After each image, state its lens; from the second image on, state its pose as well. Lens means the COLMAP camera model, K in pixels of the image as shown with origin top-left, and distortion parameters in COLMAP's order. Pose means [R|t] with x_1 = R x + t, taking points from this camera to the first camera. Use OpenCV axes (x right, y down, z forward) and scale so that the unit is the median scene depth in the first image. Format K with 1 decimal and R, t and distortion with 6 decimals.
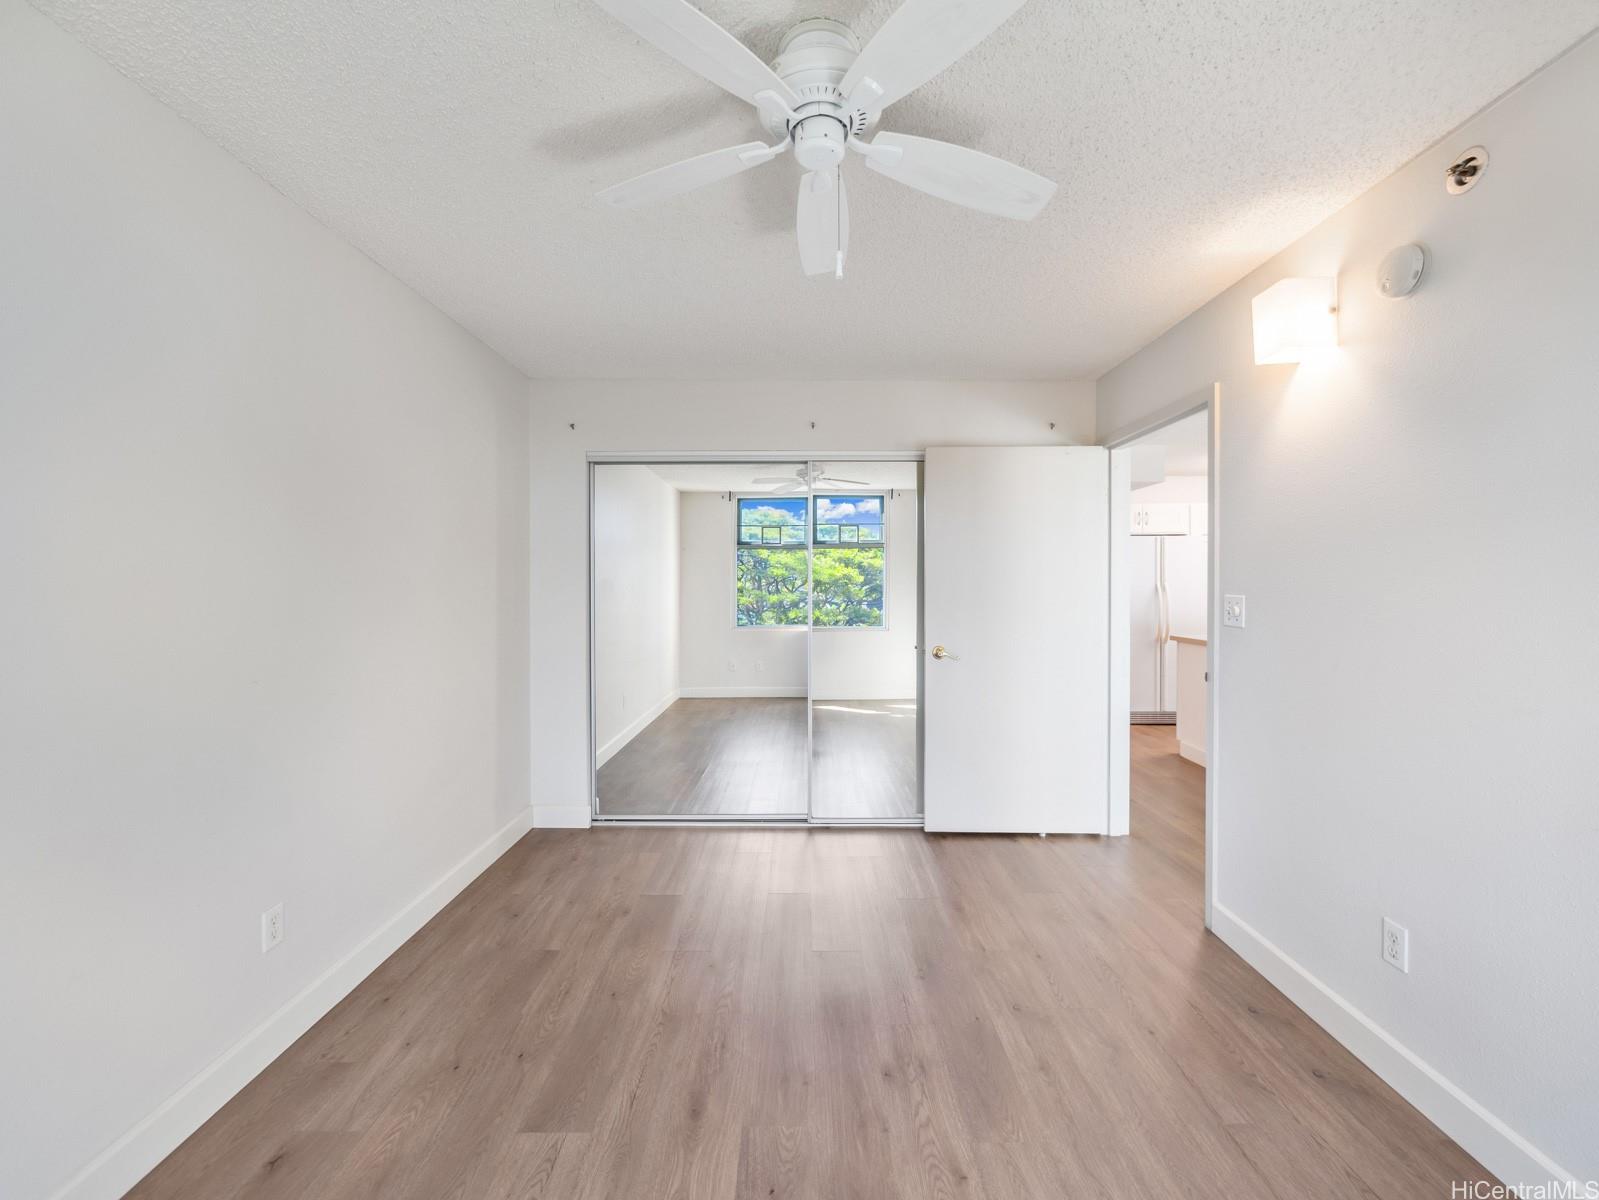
lens RADIAL K [[664.3, 0, 796.2], [0, 664.3, 587.6], [0, 0, 1]] dist [-0.006516, 0.000689]
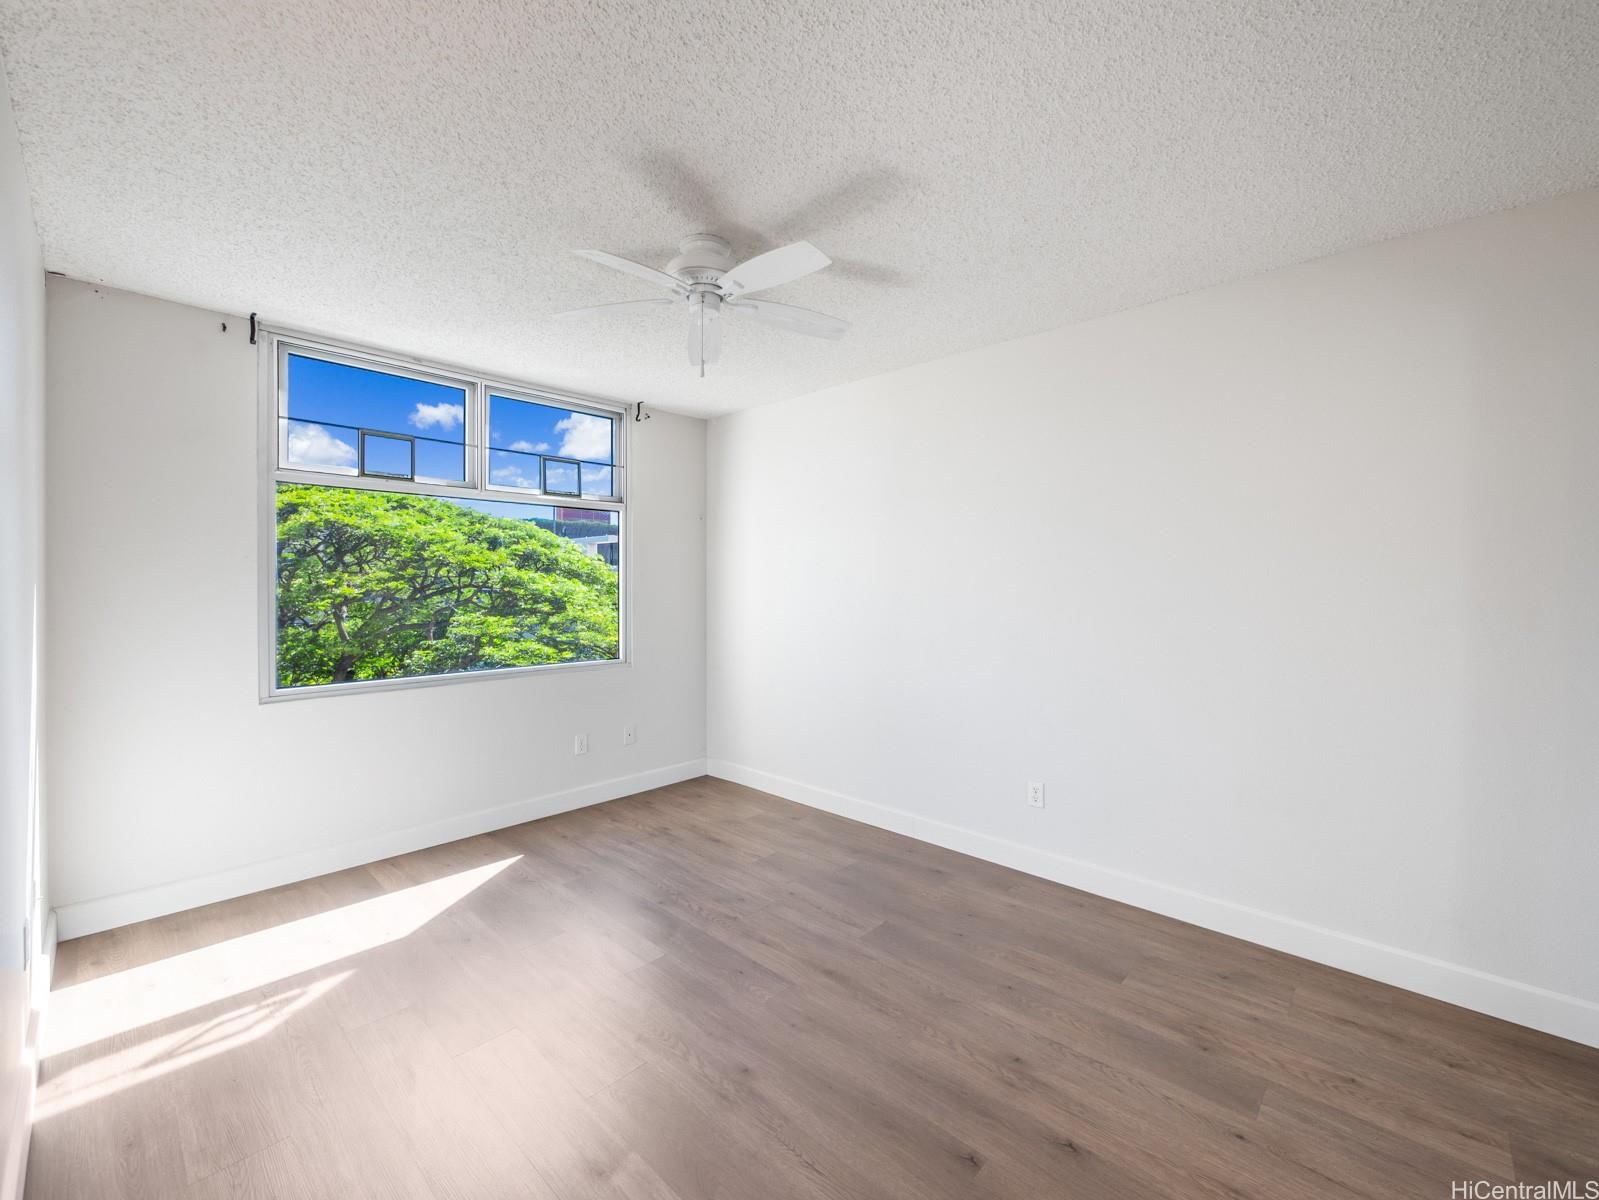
lens RADIAL K [[664.3, 0, 796.2], [0, 664.3, 587.6], [0, 0, 1]] dist [-0.006516, 0.000689]
pose [[-0.677432, 0.006774, -0.735554, 0.774231], [-0.006086, 0.999872, 0.014813, -0.005593], [0.735560, 0.014511, -0.677304, 1.637687]]
